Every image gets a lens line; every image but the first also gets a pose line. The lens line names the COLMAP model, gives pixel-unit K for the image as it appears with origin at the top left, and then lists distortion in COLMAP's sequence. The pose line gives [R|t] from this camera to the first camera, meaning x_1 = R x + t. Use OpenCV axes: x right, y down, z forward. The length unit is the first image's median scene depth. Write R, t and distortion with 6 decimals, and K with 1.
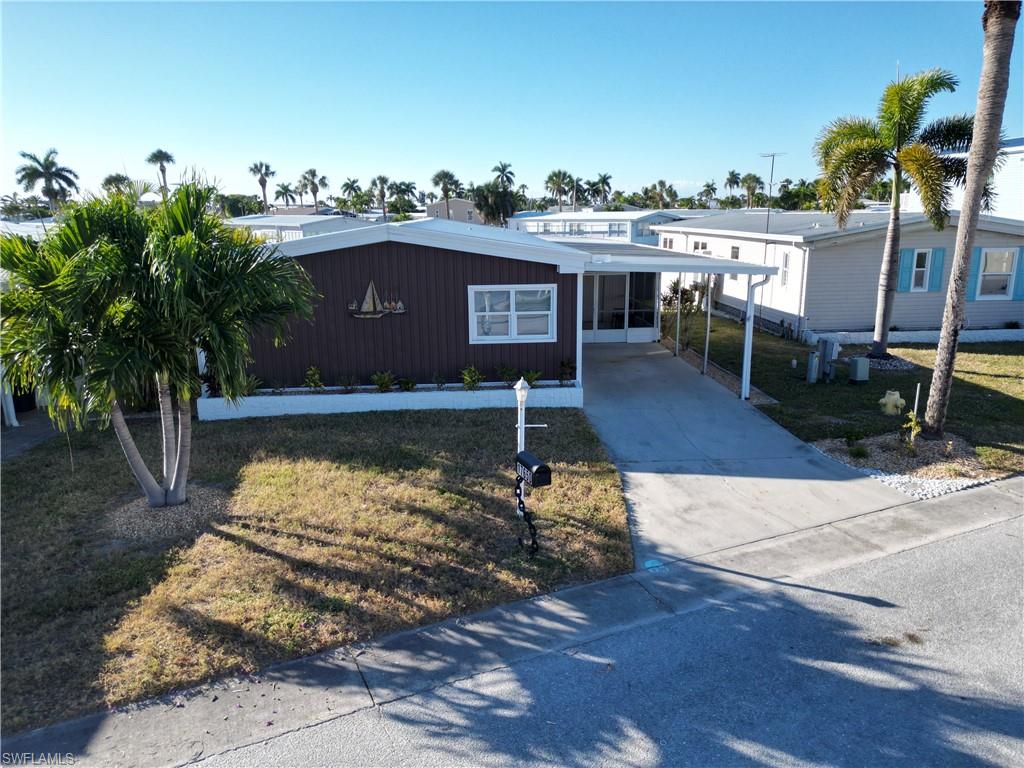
lens RADIAL K [[706.0, 0, 512.0], [0, 706.0, 384.0], [0, 0, 1]] dist [0.093900, -0.109497]
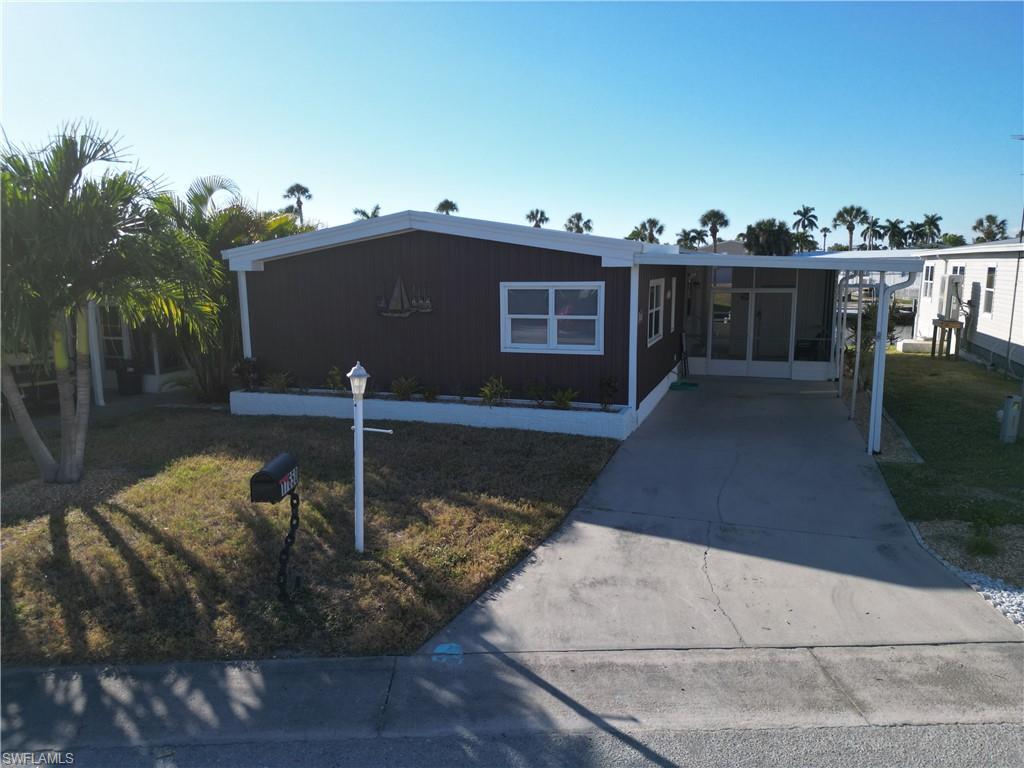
lens RADIAL K [[712.7, 0, 508.6], [0, 712.7, 381.8], [0, 0, 1]] dist [0.068807, -0.065775]
pose [[0.919799, 0.065671, -0.386856, 0.285283], [-0.092743, 0.994346, -0.051711, 0.022355], [0.381273, 0.083442, 0.920689, 0.232146]]
